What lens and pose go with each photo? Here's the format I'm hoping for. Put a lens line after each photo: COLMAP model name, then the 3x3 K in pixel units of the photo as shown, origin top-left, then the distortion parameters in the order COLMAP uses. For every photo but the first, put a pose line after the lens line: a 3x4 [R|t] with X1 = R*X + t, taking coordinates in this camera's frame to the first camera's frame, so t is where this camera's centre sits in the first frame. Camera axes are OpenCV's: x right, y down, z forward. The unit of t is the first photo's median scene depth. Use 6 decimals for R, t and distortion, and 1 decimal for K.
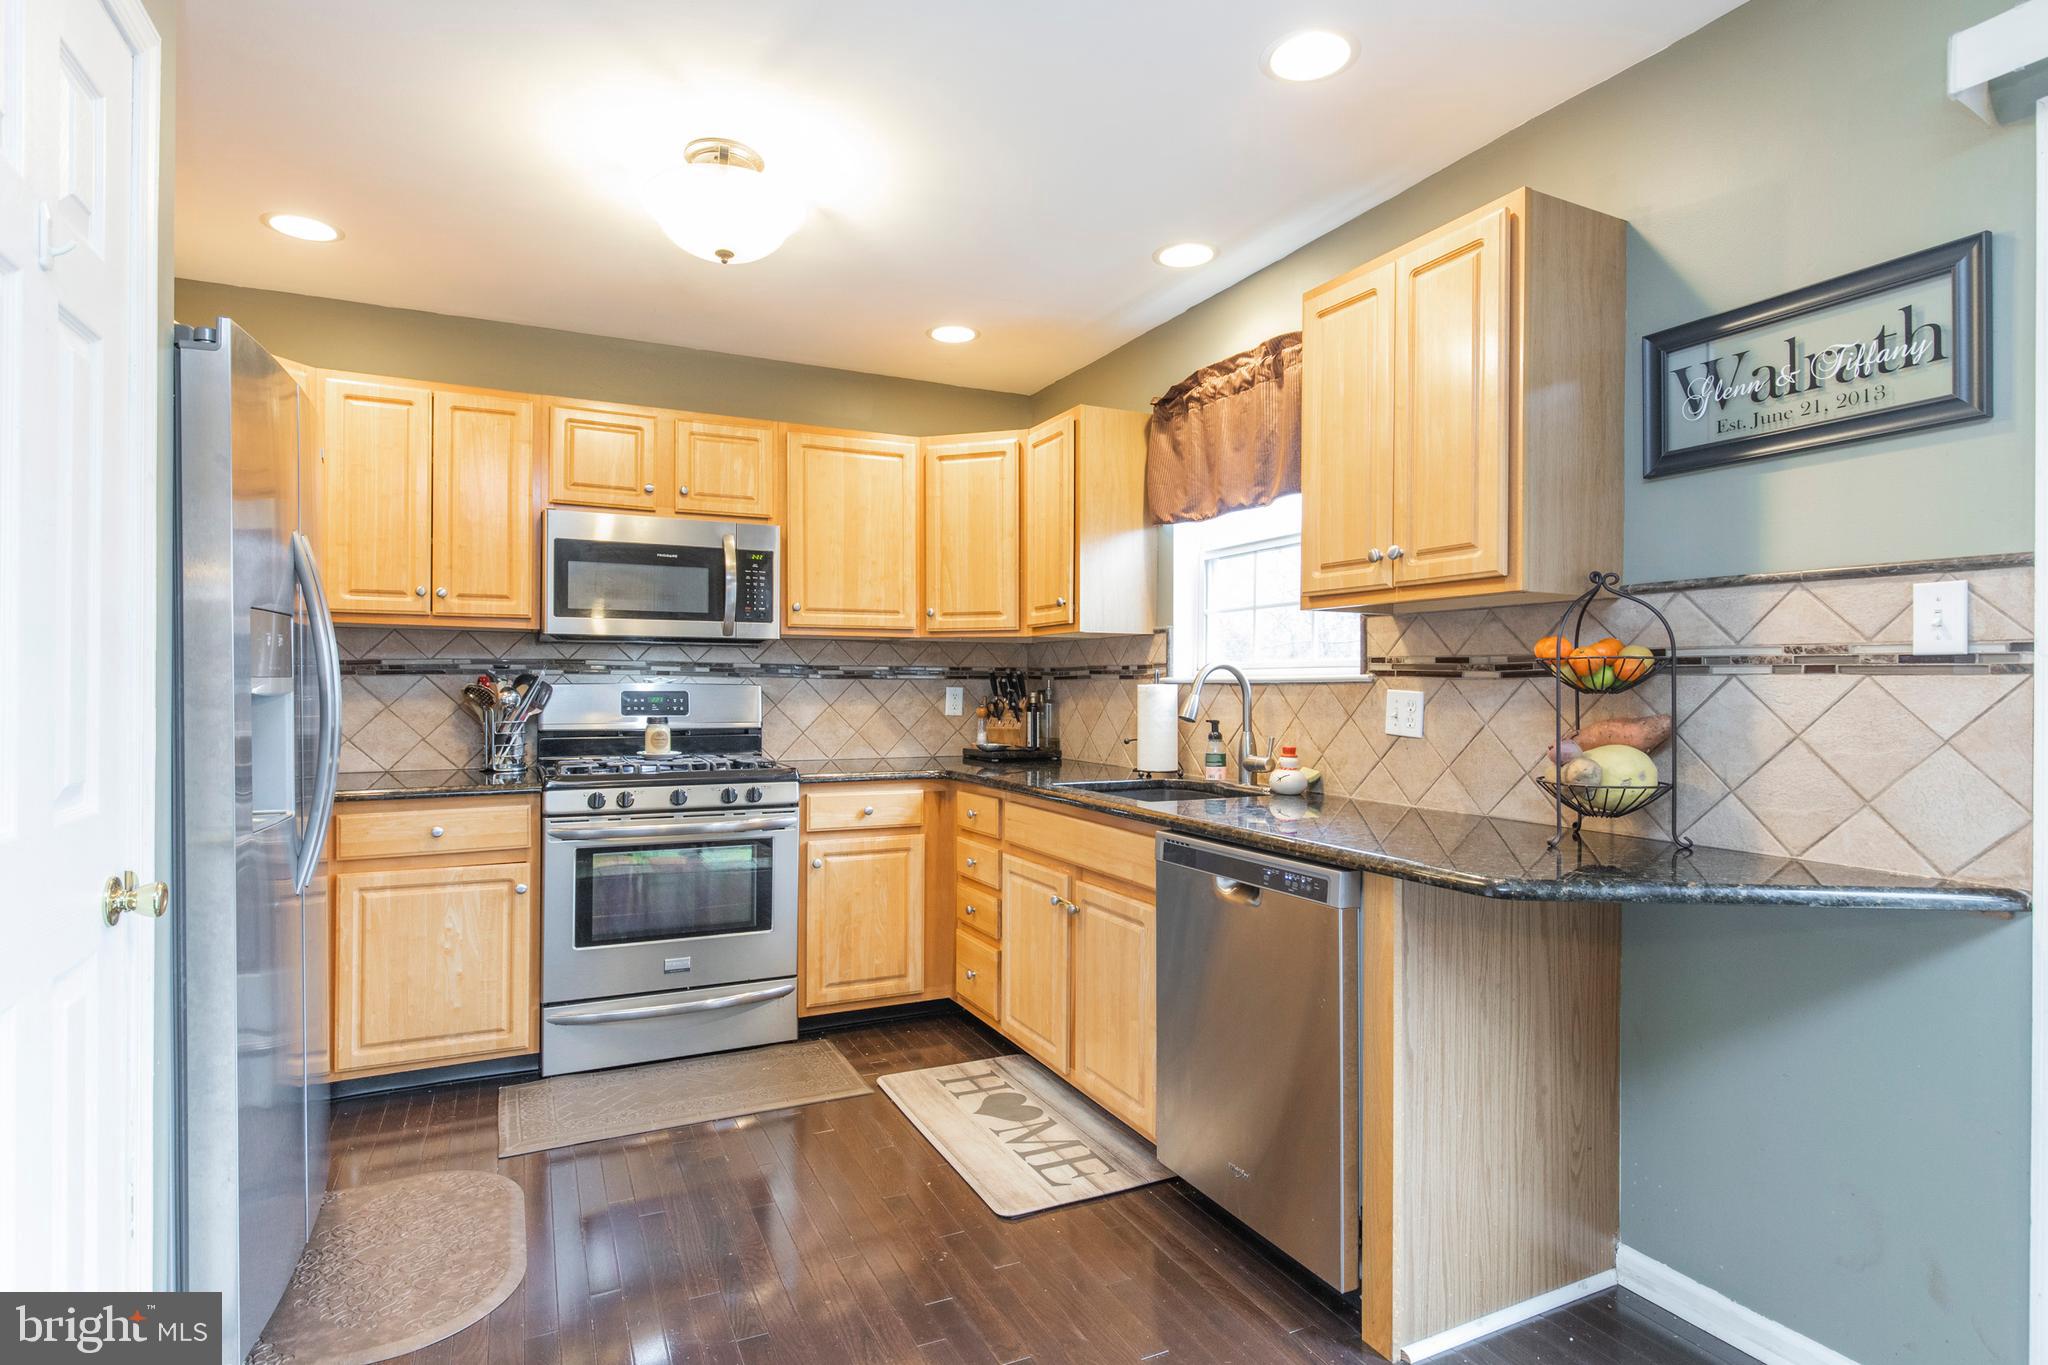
lens RADIAL K [[1066.8, 0, 1064.6], [0, 1066.8, 675.1], [0, 0, 1]] dist [0.000220, 0.000422]
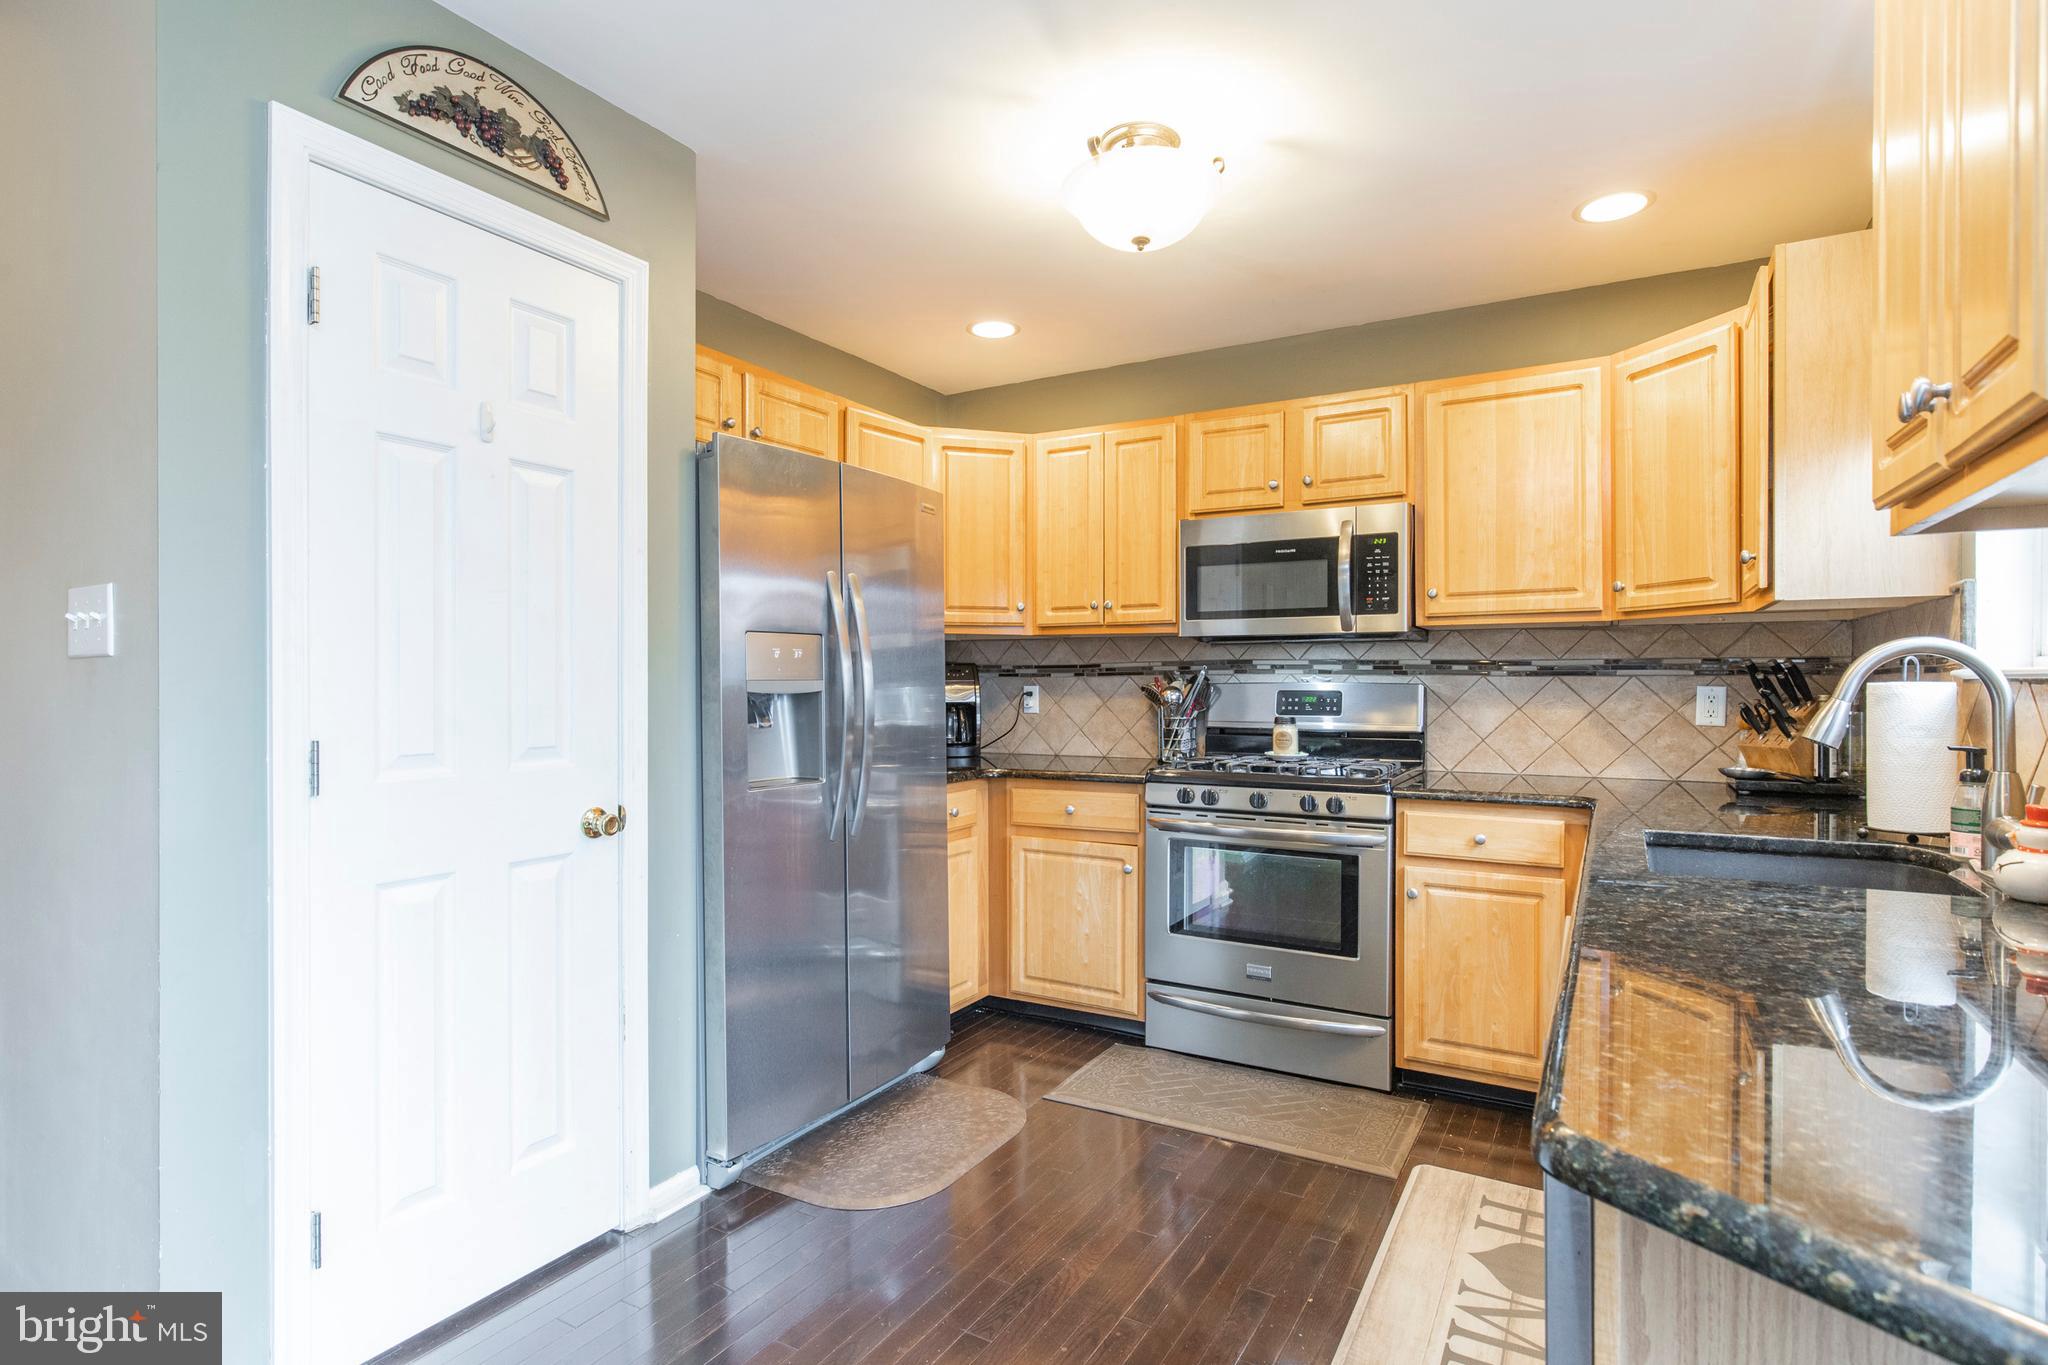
lens RADIAL K [[1066.8, 0, 1024.6], [0, 1066.8, 681.4], [0, 0, 1]] dist [0.000220, 0.000422]
pose [[0.535716, -0.003846, -0.844389, 0.322807], [0.010132, 0.999947, 0.001874, 0.002400], [0.844337, -0.009559, 0.535727, 0.282171]]
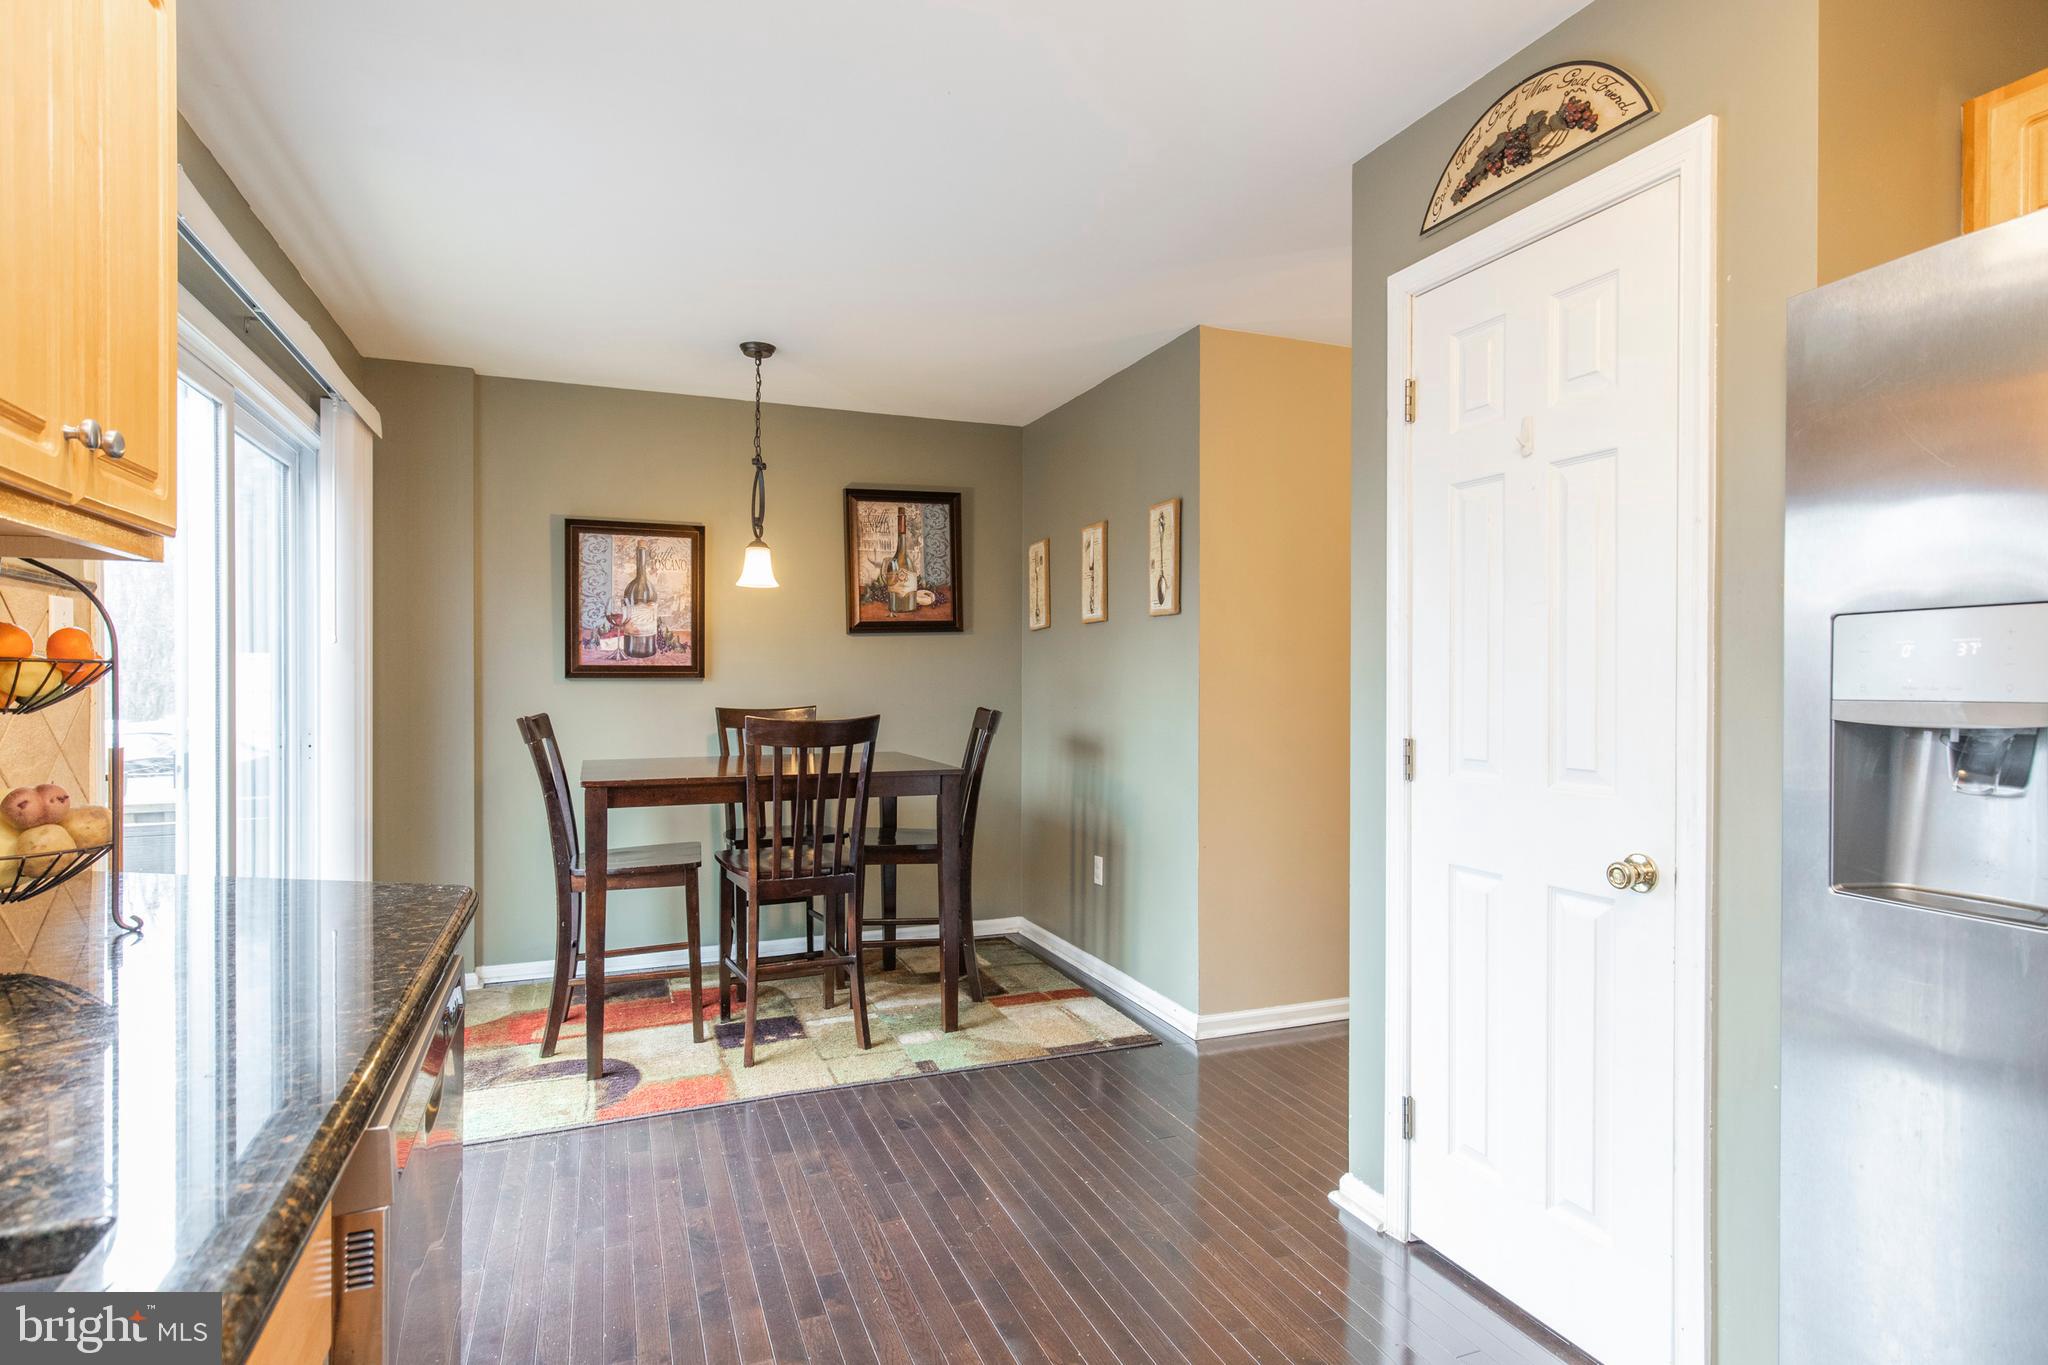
lens RADIAL K [[1066.8, 0, 1018.7], [0, 1066.8, 681.1], [0, 0, 1]] dist [0.000220, 0.000422]
pose [[-0.994542, -0.005402, 0.104193, -0.104644], [-0.006490, 0.999928, -0.010101, 0.000436], [-0.104131, -0.010722, -0.994506, 0.945210]]
